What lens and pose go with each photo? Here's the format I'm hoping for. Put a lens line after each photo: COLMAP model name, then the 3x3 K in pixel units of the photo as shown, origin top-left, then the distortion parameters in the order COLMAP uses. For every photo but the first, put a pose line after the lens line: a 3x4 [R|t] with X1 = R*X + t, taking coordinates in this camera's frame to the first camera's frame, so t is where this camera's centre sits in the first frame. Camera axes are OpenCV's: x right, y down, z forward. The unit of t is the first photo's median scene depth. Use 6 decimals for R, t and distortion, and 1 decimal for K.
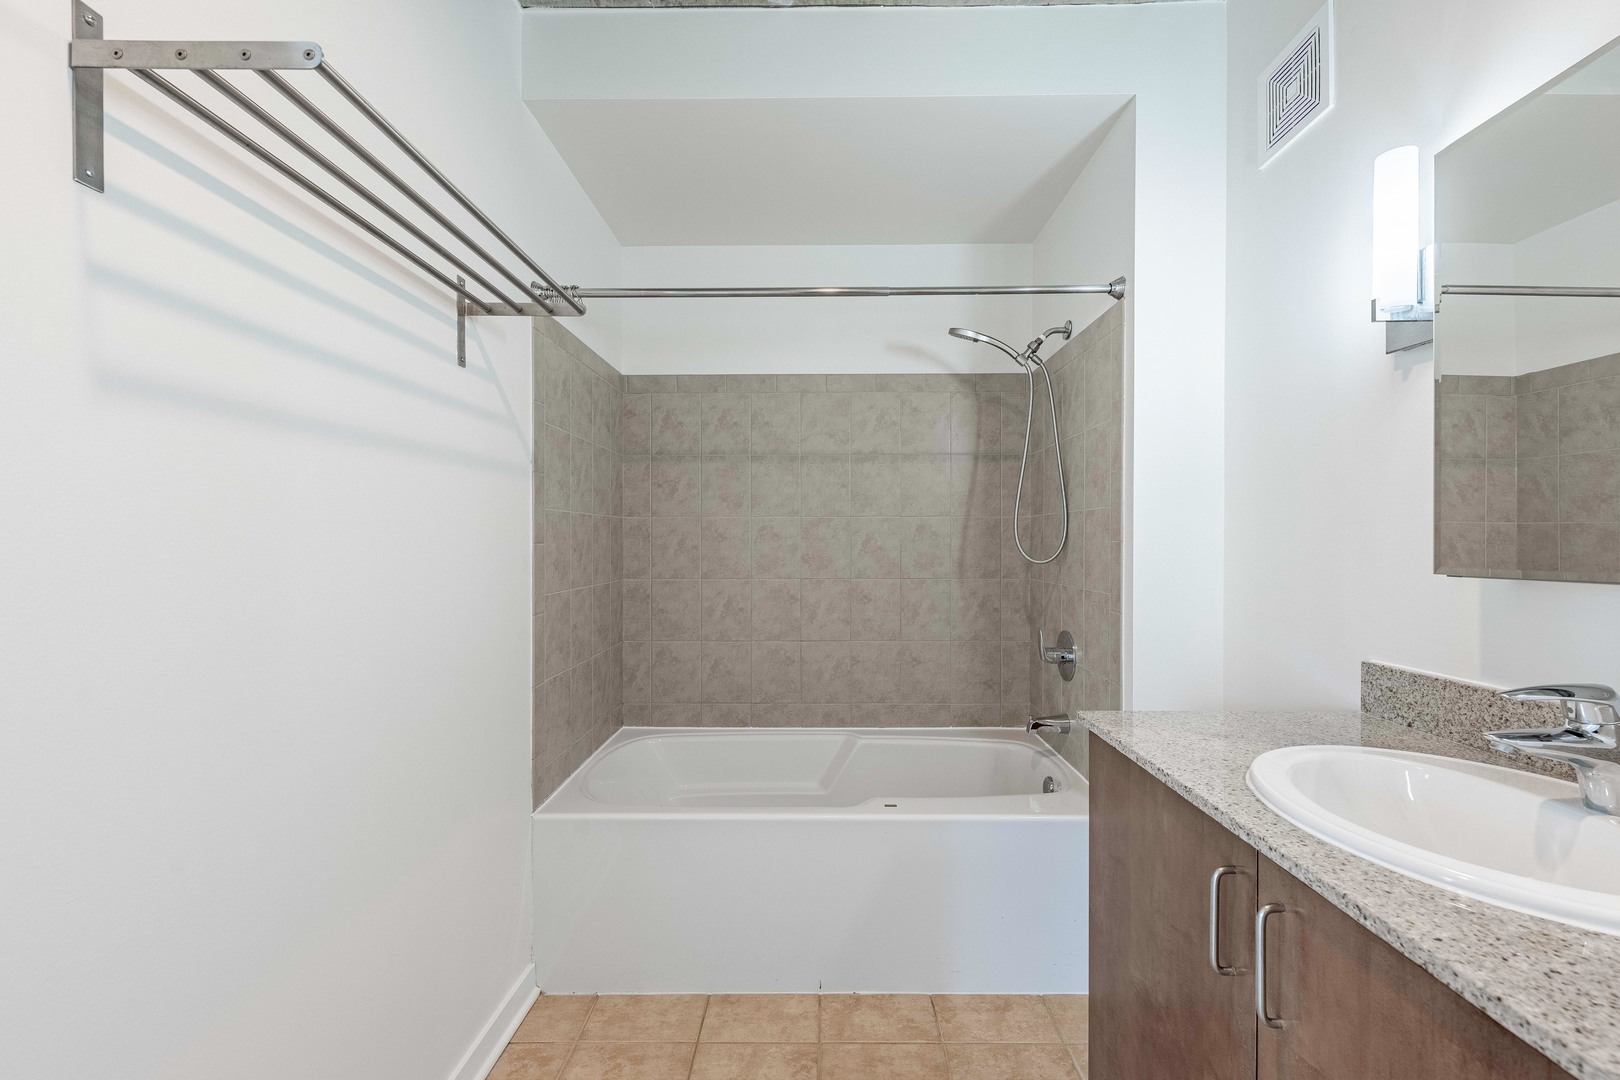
lens RADIAL K [[671.8, 0, 810.0], [0, 671.8, 540.0], [0, 0, 1]] dist [0.006897, -0.000219]
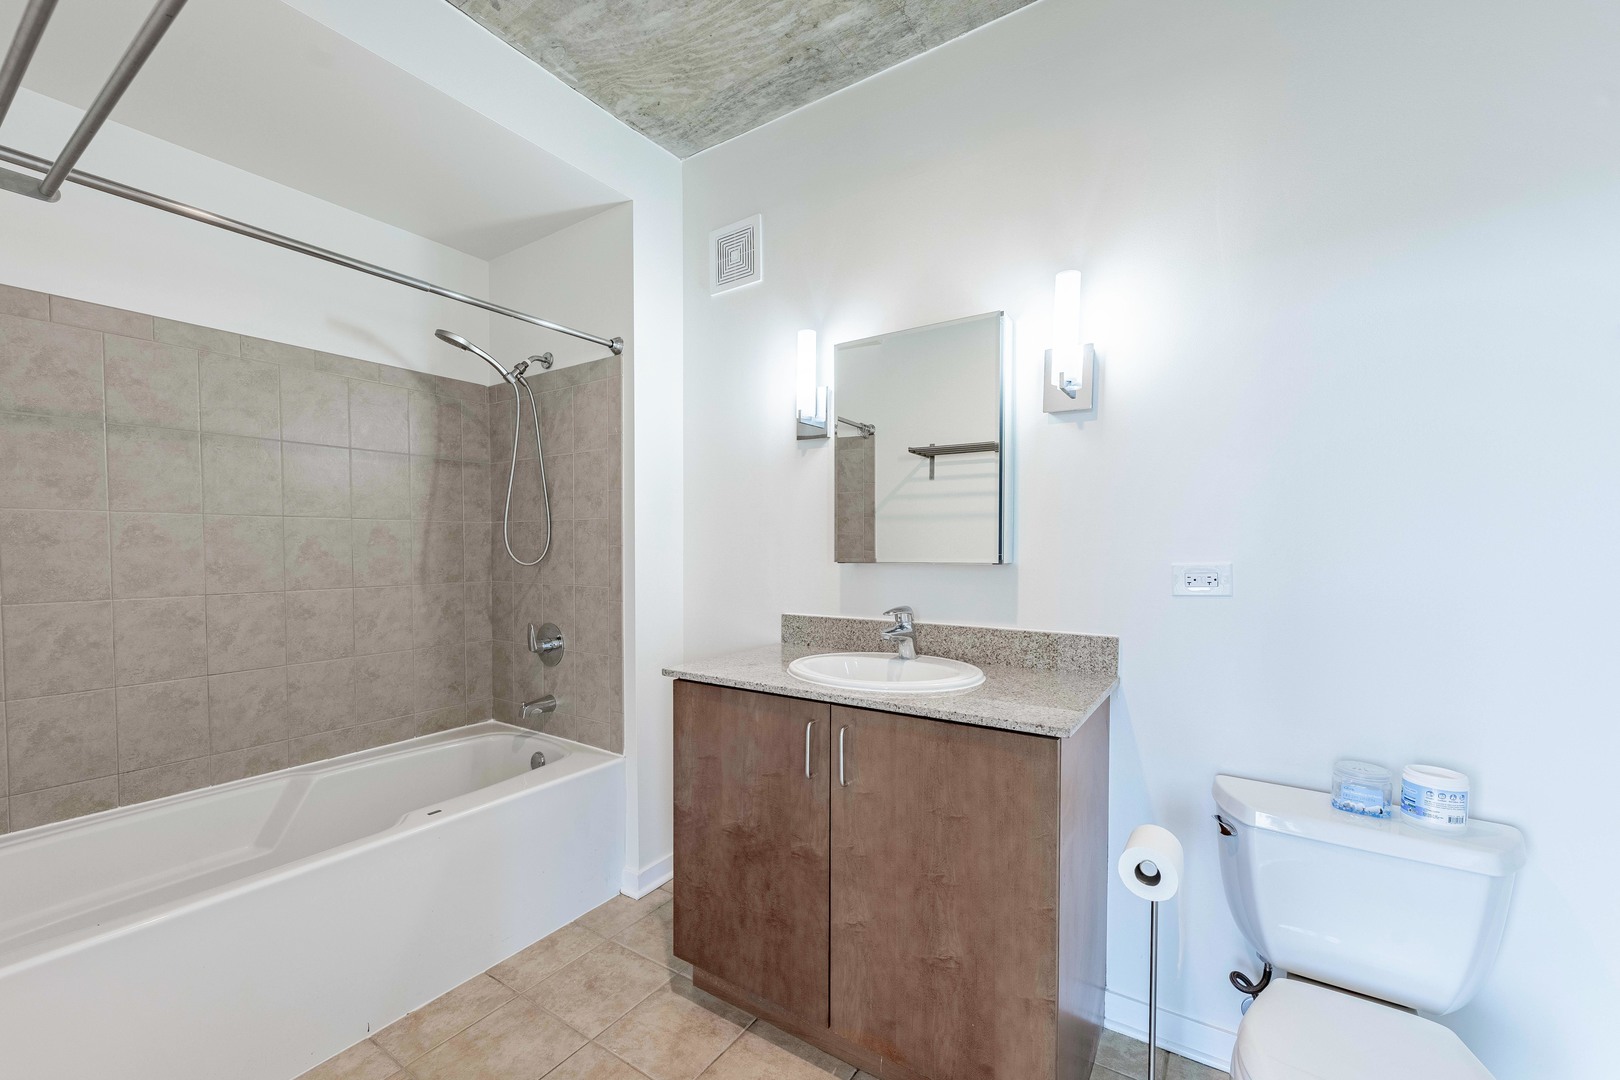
lens RADIAL K [[660.9, 0, 809.4], [0, 660.9, 567.8], [0, 0, 1]] dist [0.000048, -0.000109]
pose [[0.540211, -0.028452, 0.841048, -0.279253], [-0.000352, 0.999421, 0.034036, 0.000832], [-0.841529, -0.018683, 0.539888, 0.011696]]
